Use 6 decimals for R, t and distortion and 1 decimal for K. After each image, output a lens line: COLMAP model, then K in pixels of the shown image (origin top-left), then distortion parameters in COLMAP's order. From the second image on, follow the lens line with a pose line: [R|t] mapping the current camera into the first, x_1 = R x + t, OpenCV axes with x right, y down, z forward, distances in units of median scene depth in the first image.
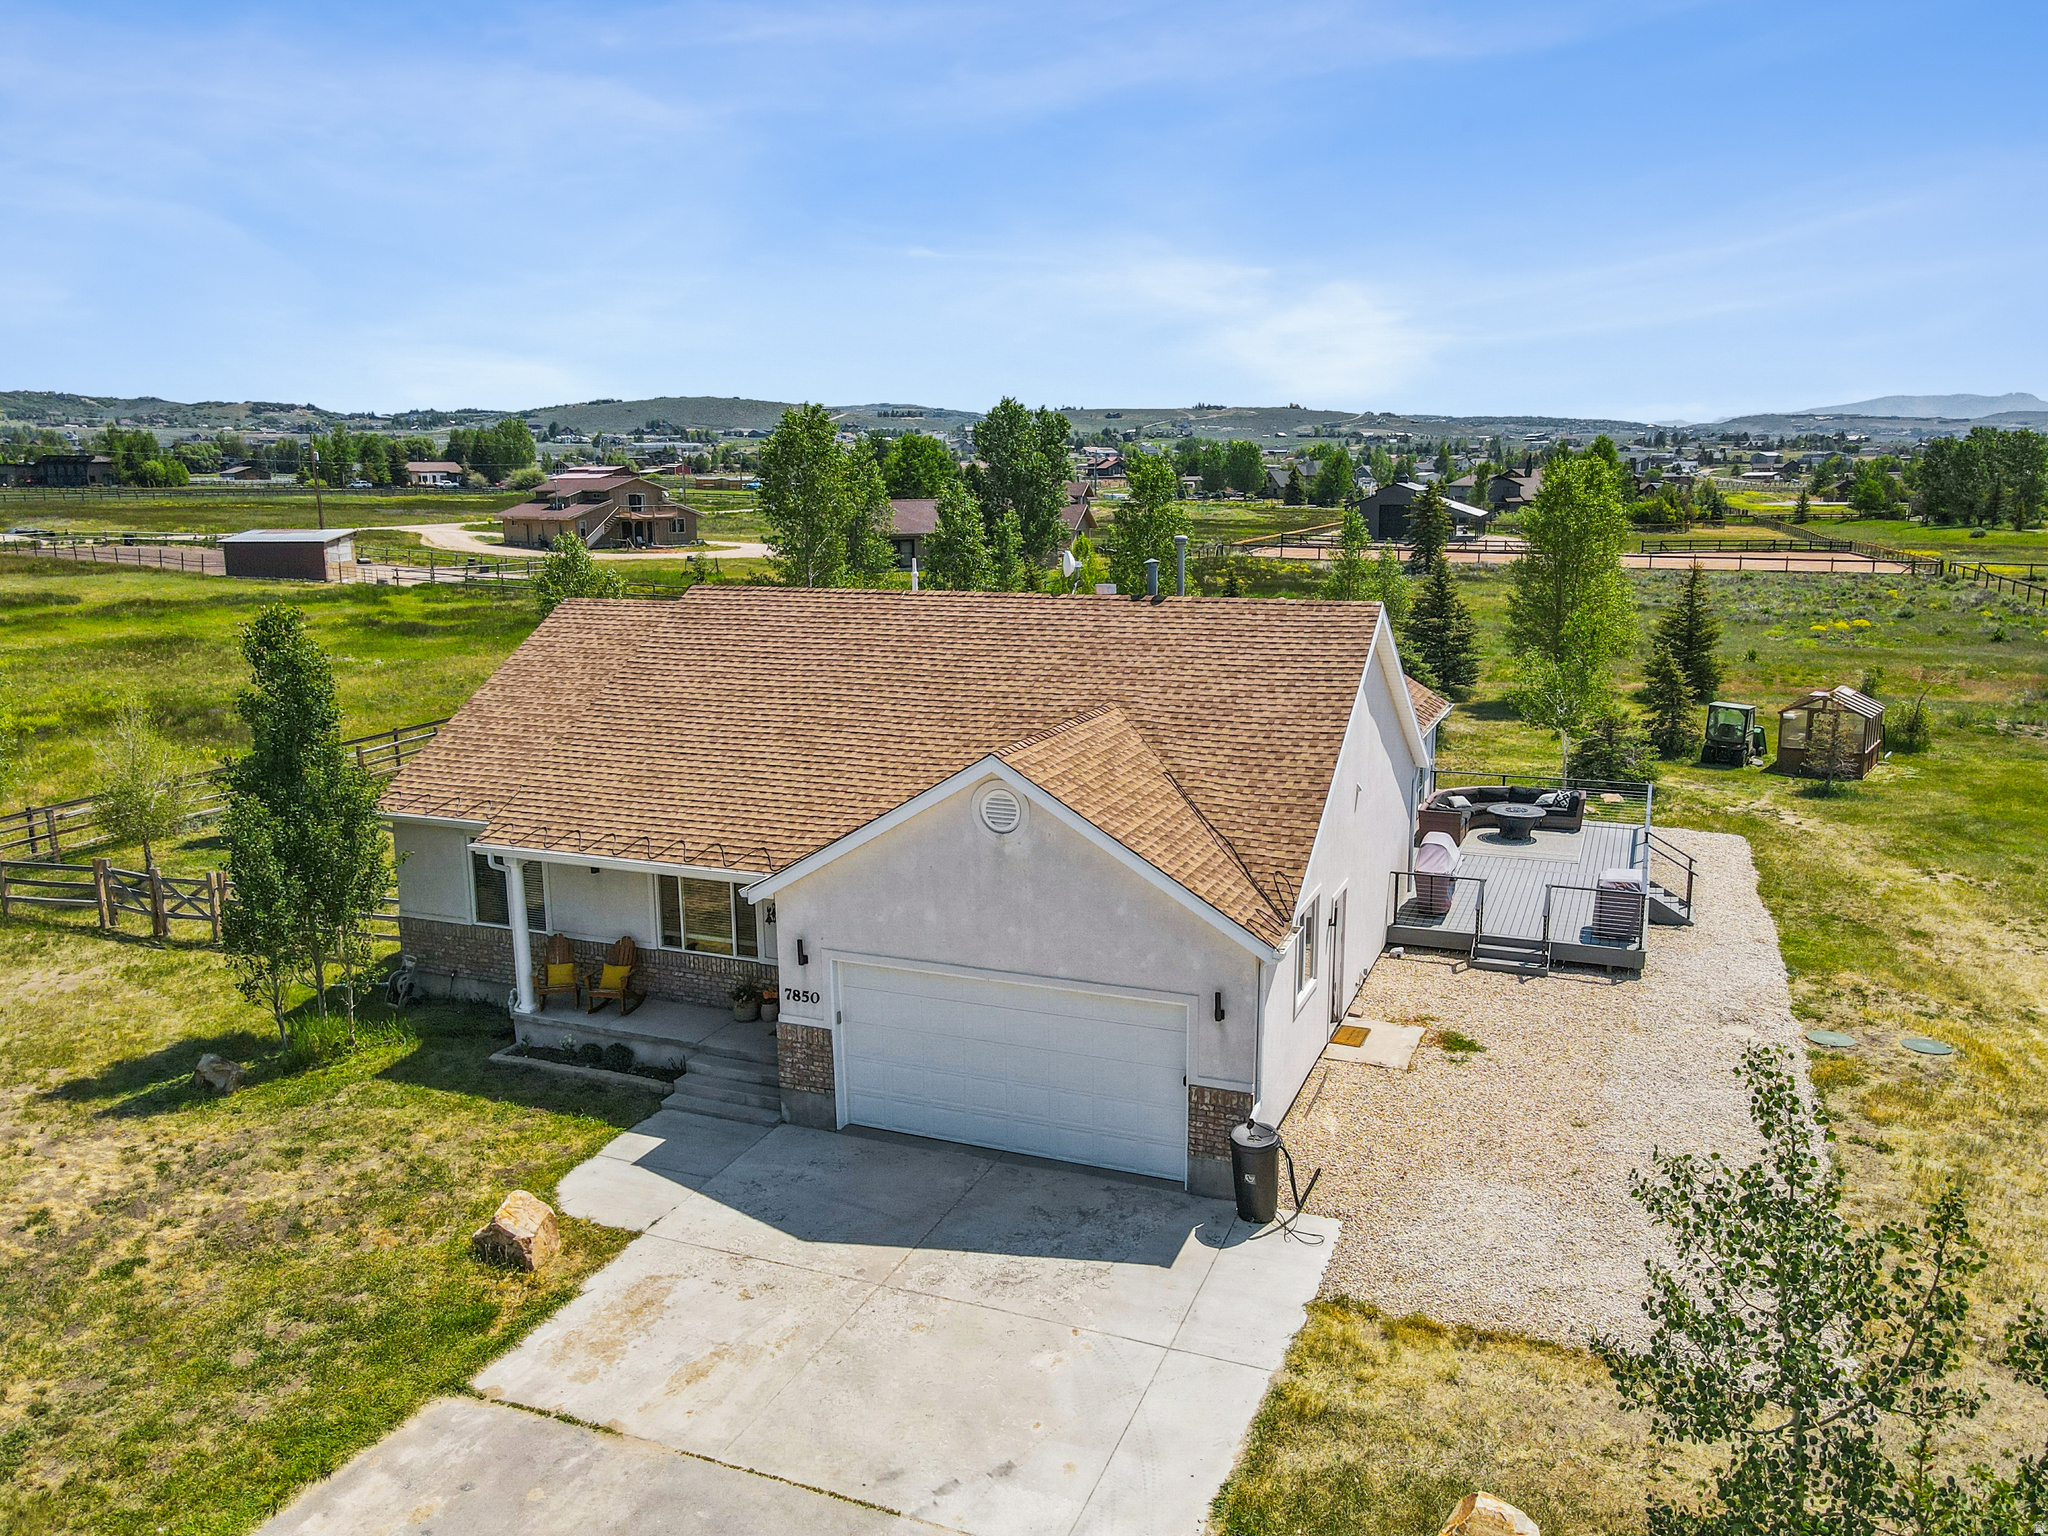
lens RADIAL K [[1491.3, 0, 1024.0], [0, 1491.3, 768.0], [0, 0, 1]] dist [0.010894, 0.008837]
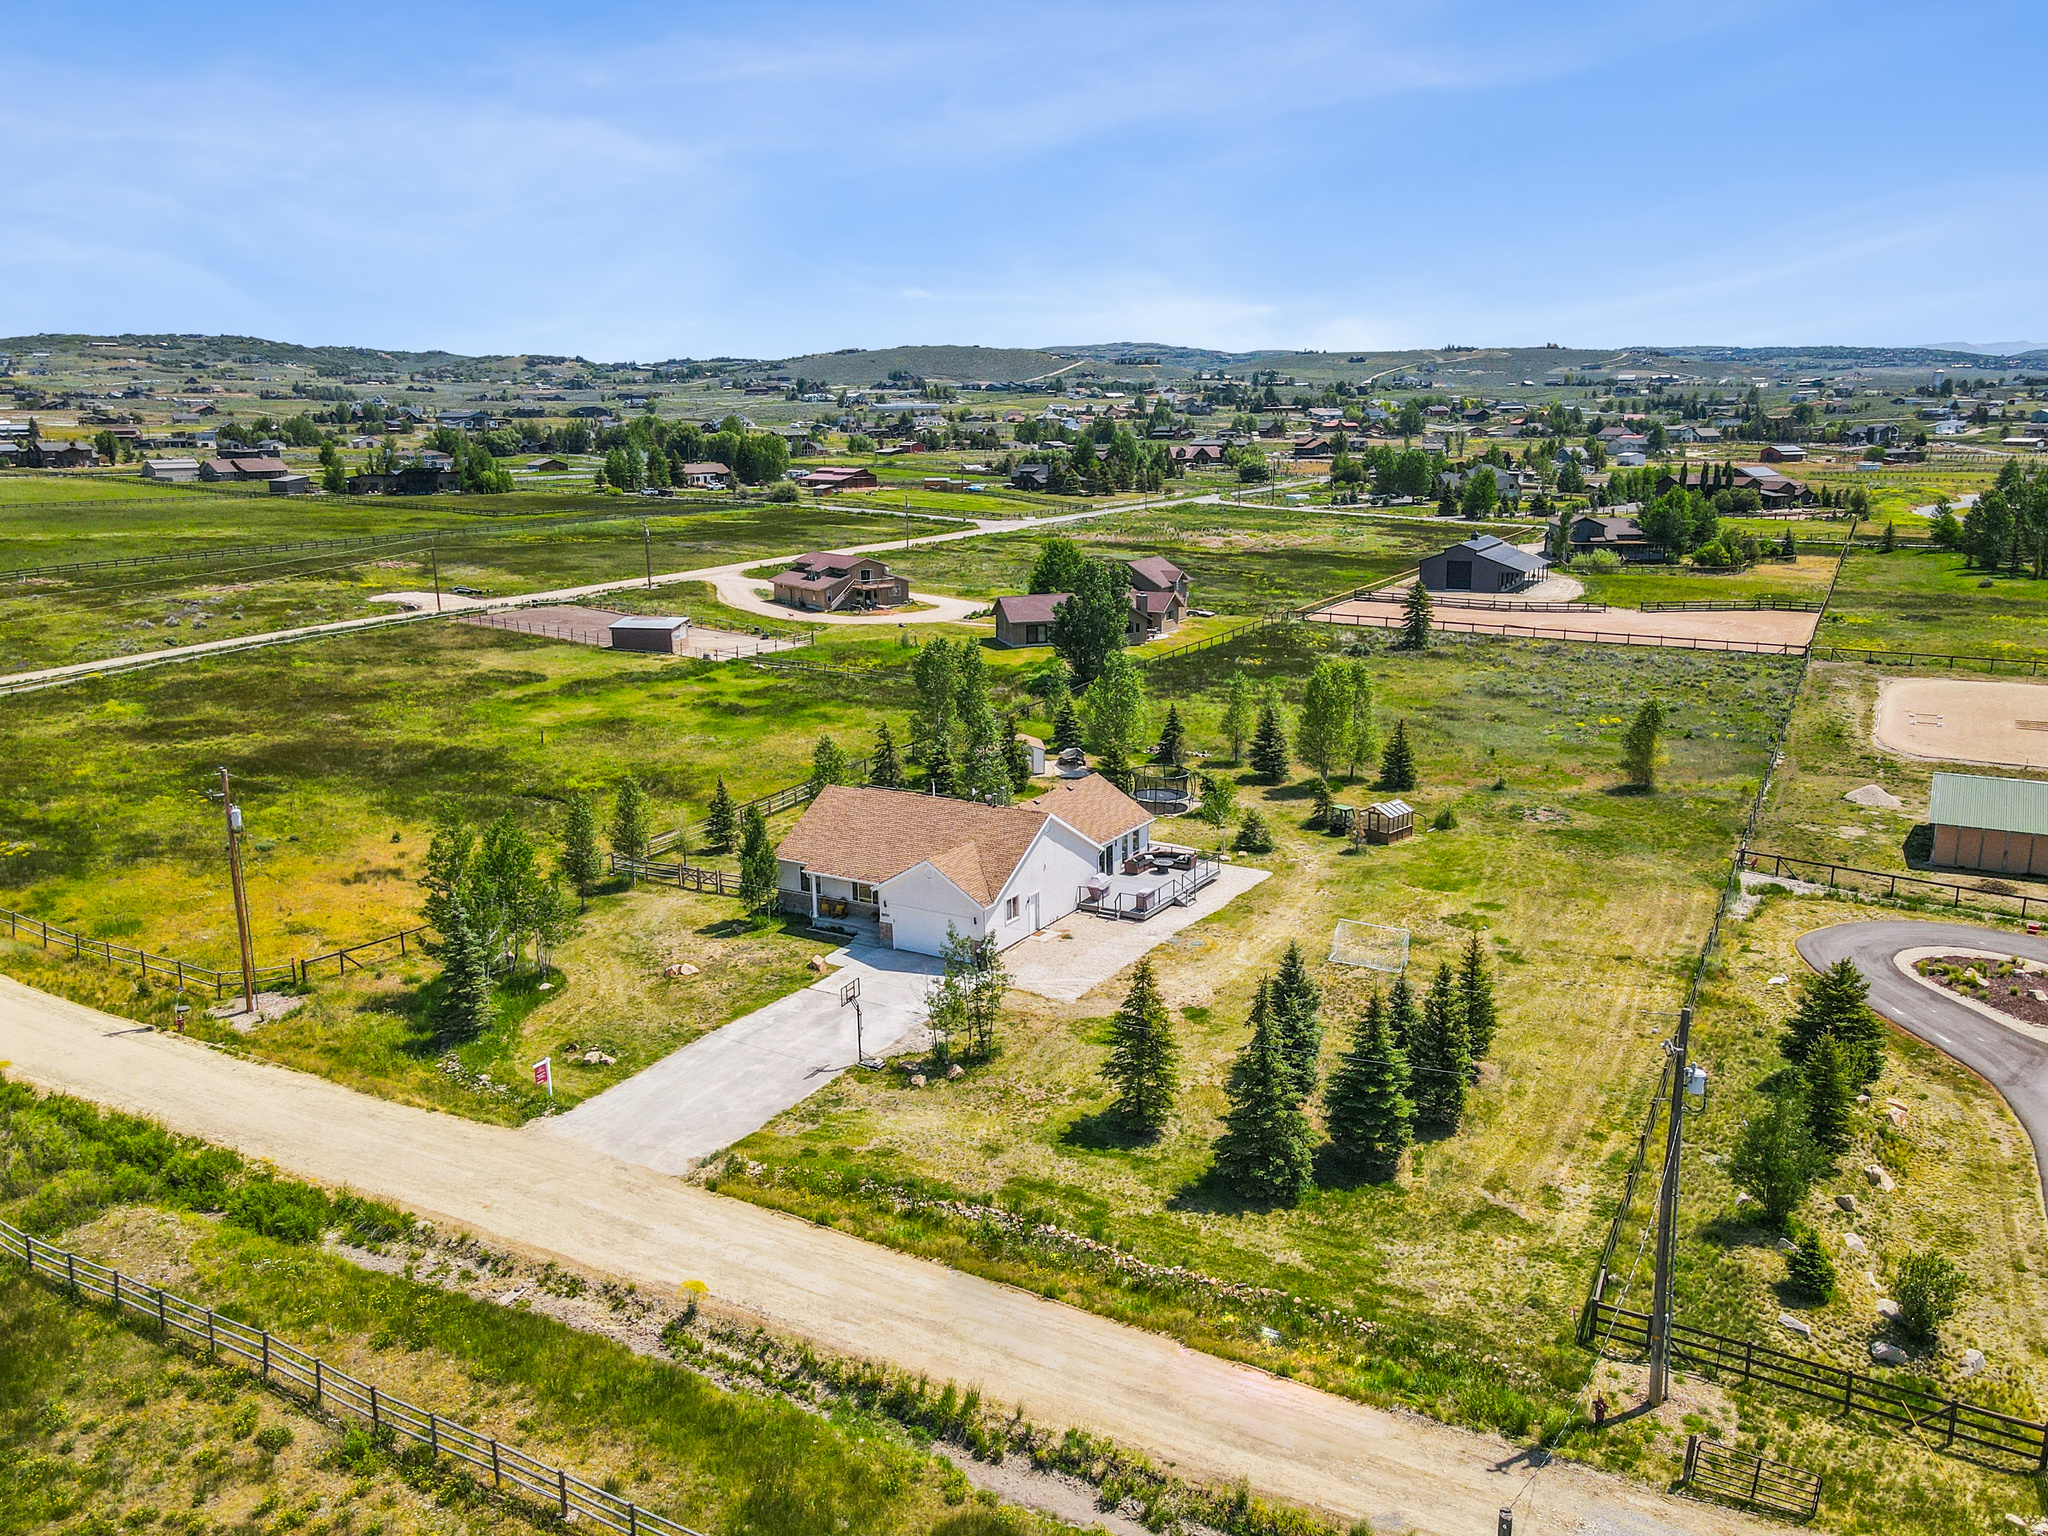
lens RADIAL K [[1518.9, 0, 1024.0], [0, 1518.9, 768.0], [0, 0, 1]] dist [0.002200, 0.005694]
pose [[0.987693, 0.028661, -0.153759, 0.591556], [-0.023130, 0.999024, 0.037638, -0.285134], [0.154688, -0.033618, 0.987391, -2.087277]]
